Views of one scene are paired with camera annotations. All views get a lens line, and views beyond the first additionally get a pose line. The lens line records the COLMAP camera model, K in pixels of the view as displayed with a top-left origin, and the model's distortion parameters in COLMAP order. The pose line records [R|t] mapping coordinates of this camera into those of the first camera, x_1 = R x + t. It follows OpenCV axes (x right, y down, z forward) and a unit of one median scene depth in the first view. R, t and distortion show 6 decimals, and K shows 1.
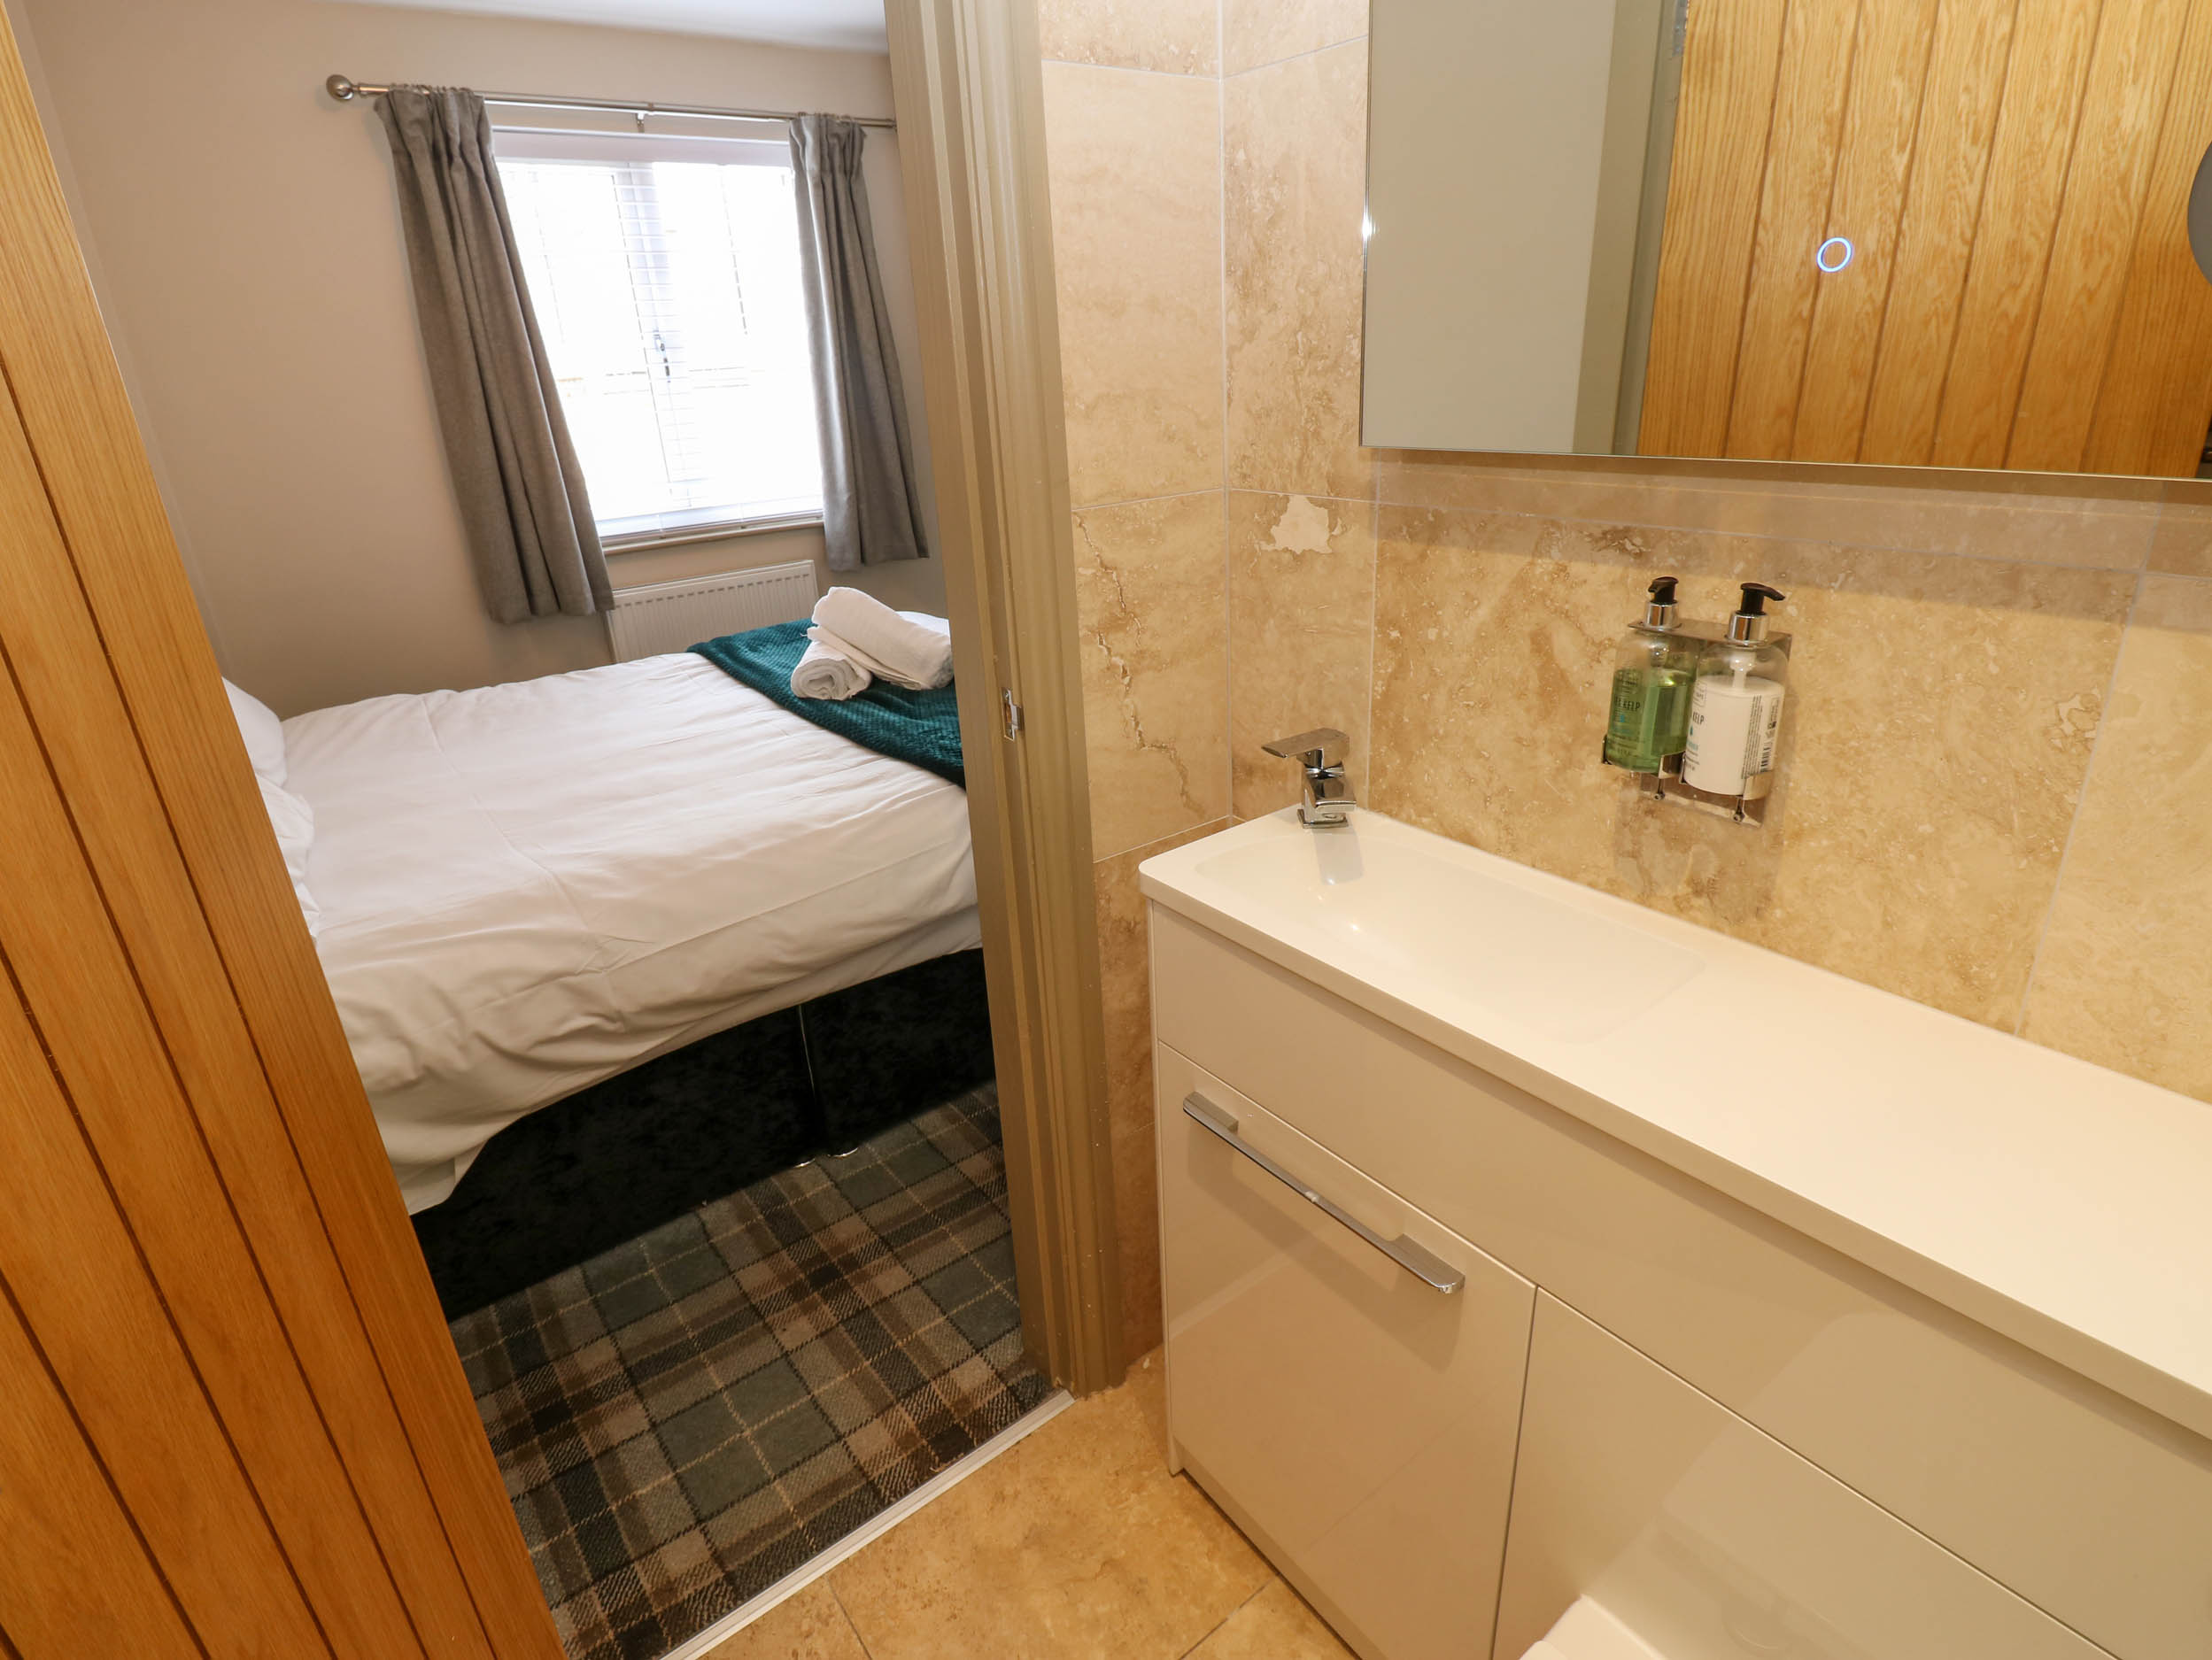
lens RADIAL K [[1155.2, 0, 1107.2], [0, 1155.2, 821.3], [0, 0, 1]] dist [-0.003088, -0.011841]
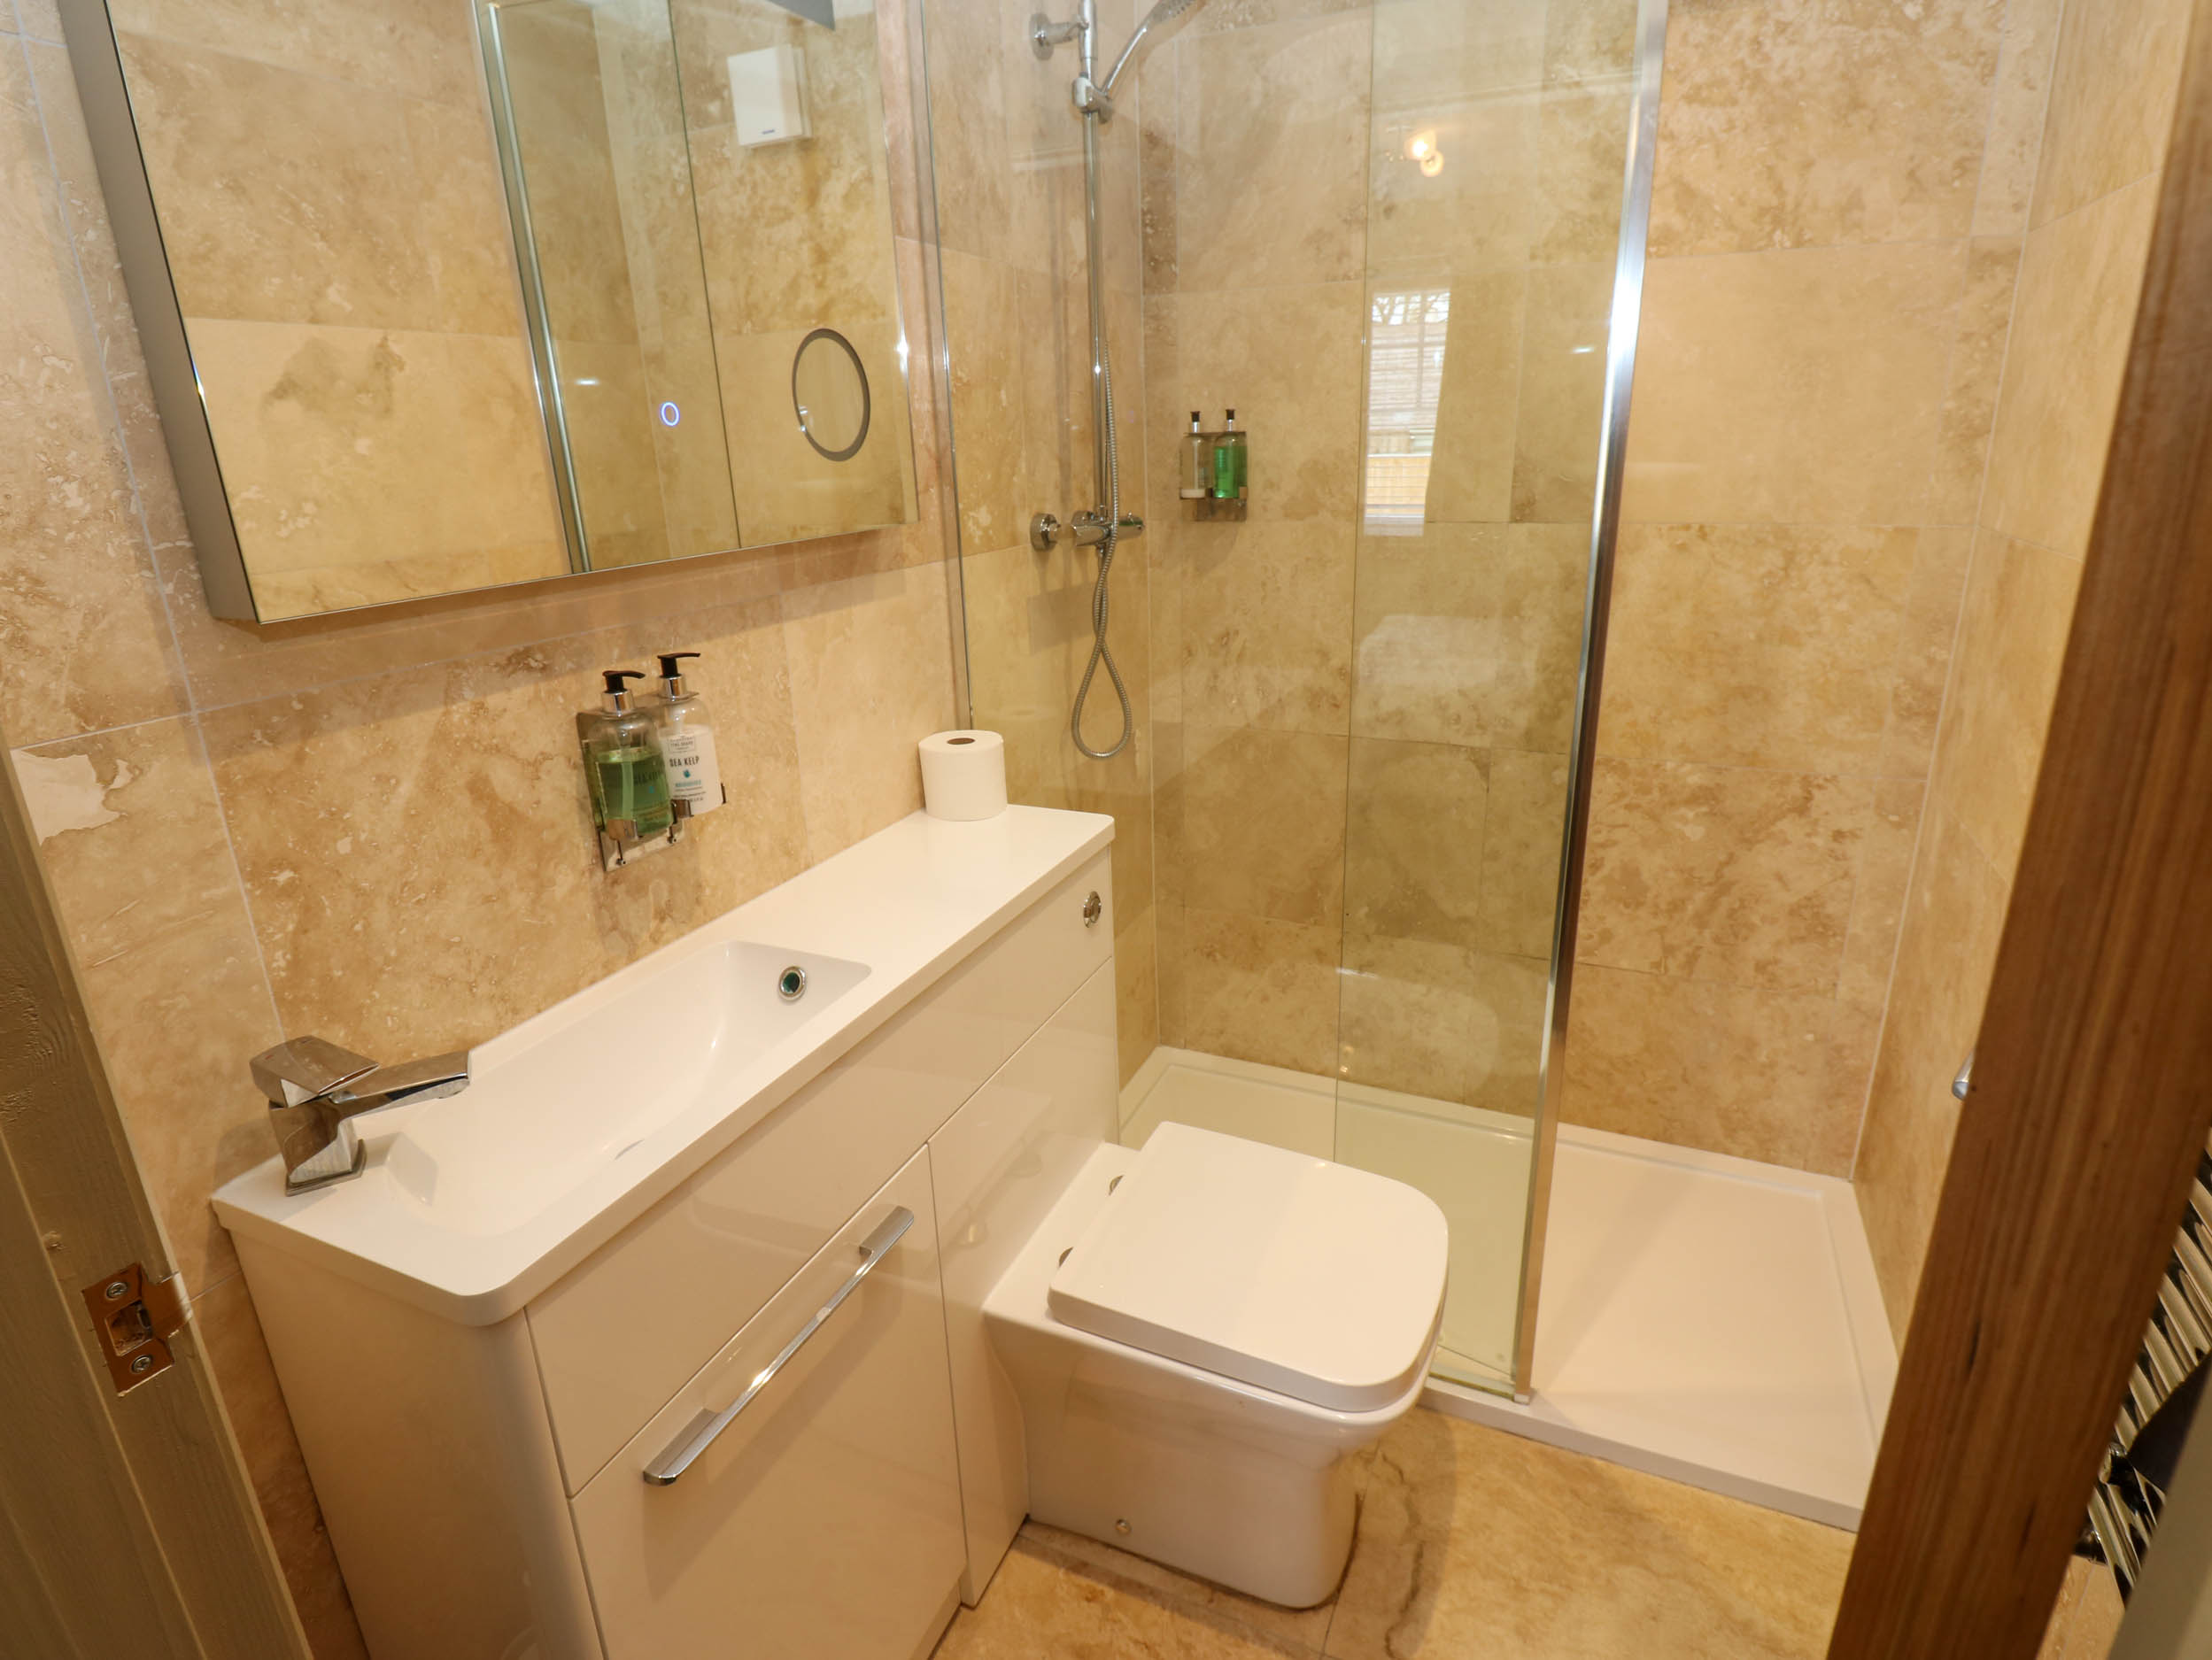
lens RADIAL K [[1155.2, 0, 1118.4], [0, 1155.2, 818.3], [0, 0, 1]] dist [-0.003088, -0.011841]
pose [[-0.489948, -0.213730, 0.845145, -0.677991], [0.378471, 0.821196, 0.427080, -0.339618], [-0.785309, 0.529110, -0.321453, 0.908513]]
